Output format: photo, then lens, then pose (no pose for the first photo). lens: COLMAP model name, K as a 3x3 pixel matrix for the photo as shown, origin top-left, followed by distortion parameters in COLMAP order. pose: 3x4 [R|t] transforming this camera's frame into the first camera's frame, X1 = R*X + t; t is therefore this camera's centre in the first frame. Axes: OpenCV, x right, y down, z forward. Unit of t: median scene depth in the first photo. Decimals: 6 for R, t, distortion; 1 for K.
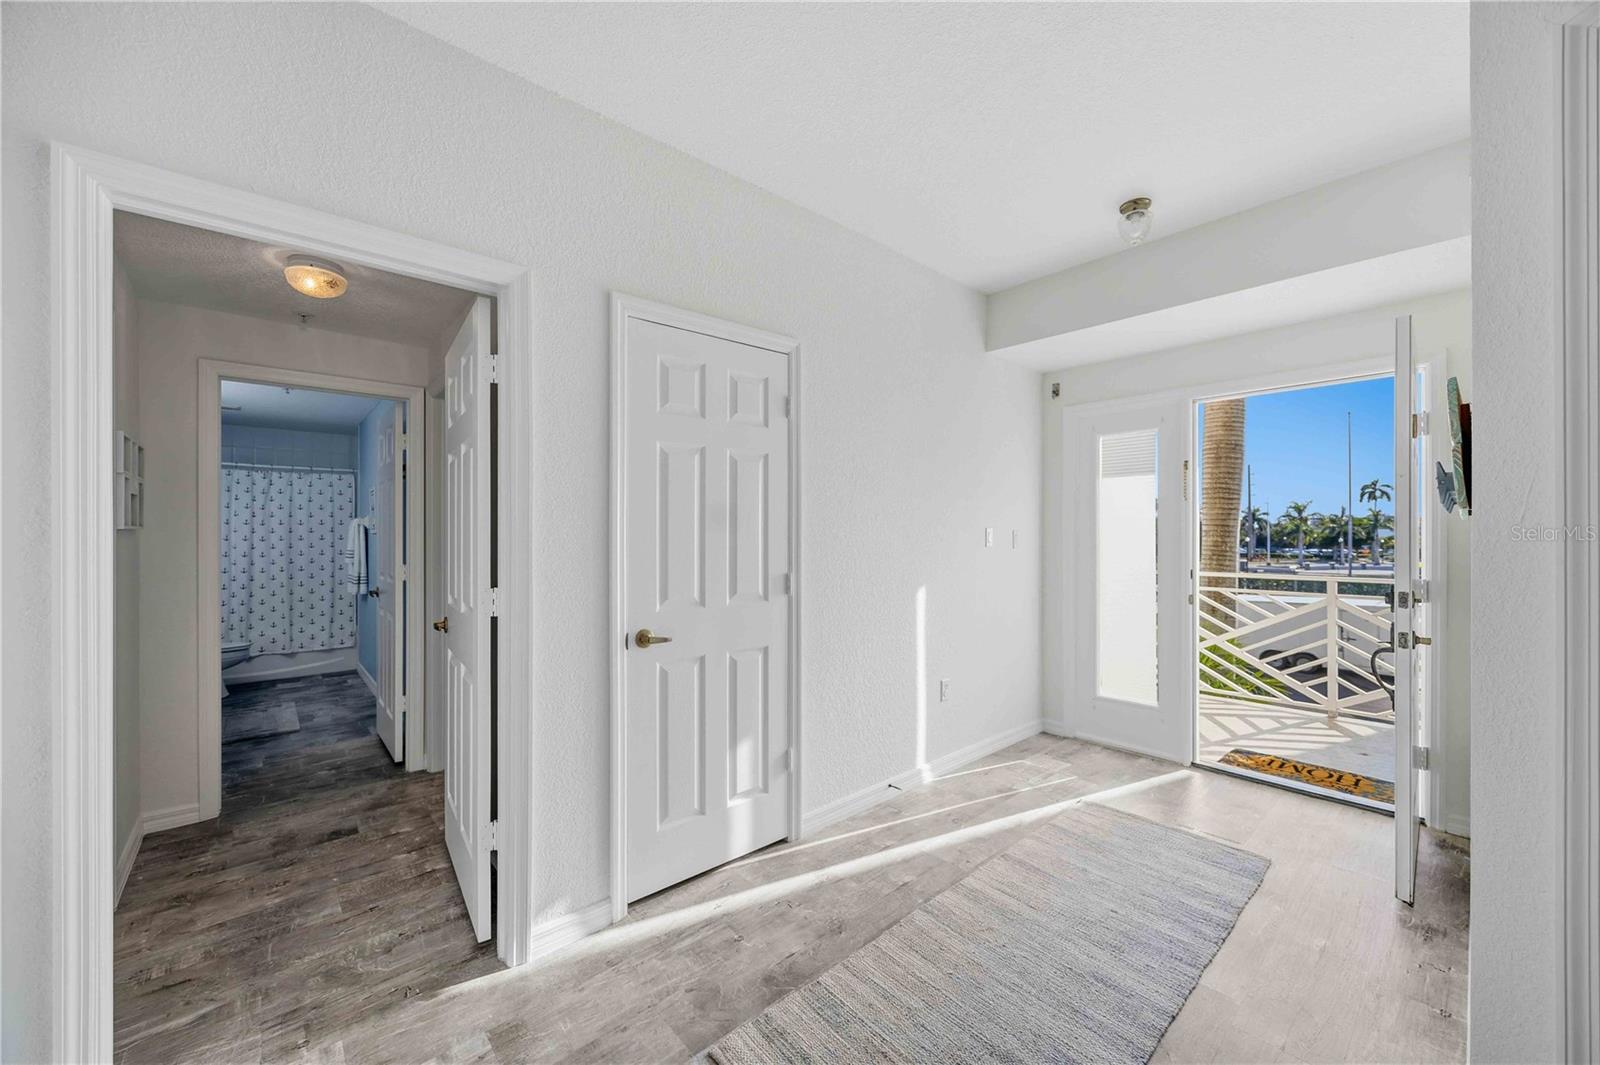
lens RADIAL K [[613.8, 0, 805.3], [0, 613.8, 534.3], [0, 0, 1]] dist [-0.000564, -0.000509]
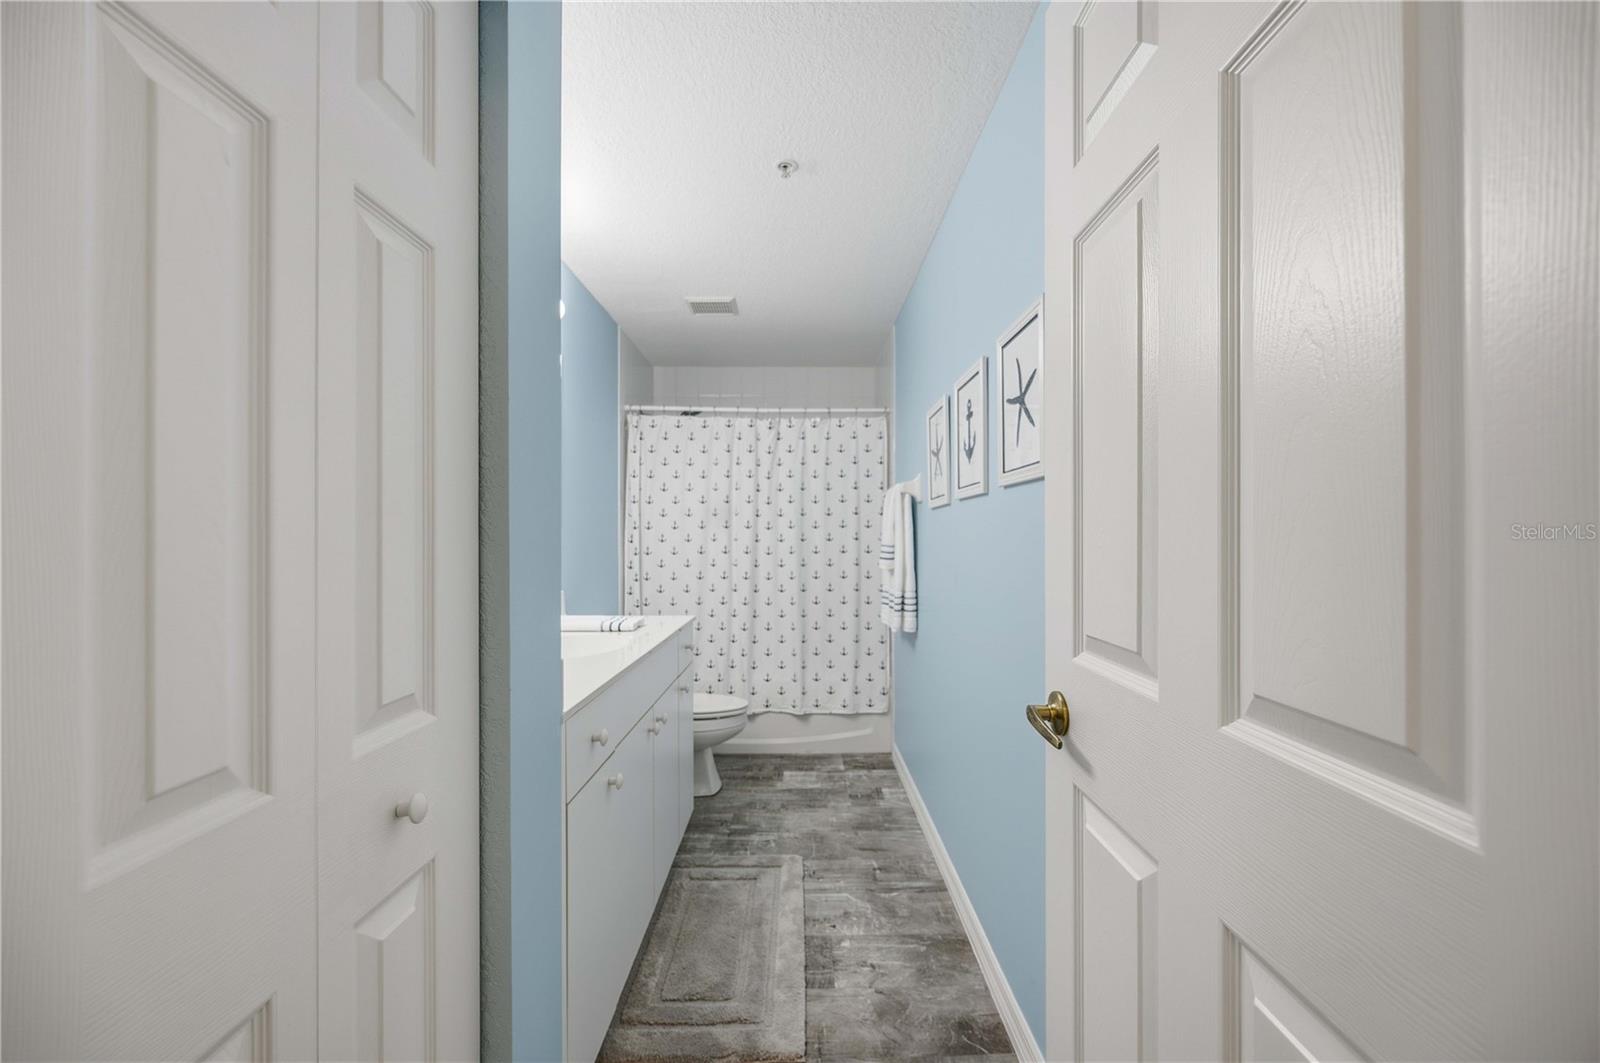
lens RADIAL K [[625.7, 0, 803.6], [0, 625.7, 533.7], [0, 0, 1]] dist [-0.002308, -0.000289]
pose [[0.746847, -0.005028, -0.664977, -0.425777], [0.000444, 0.999975, -0.007063, 0.019555], [0.664996, 0.004980, 0.746831, 0.537379]]
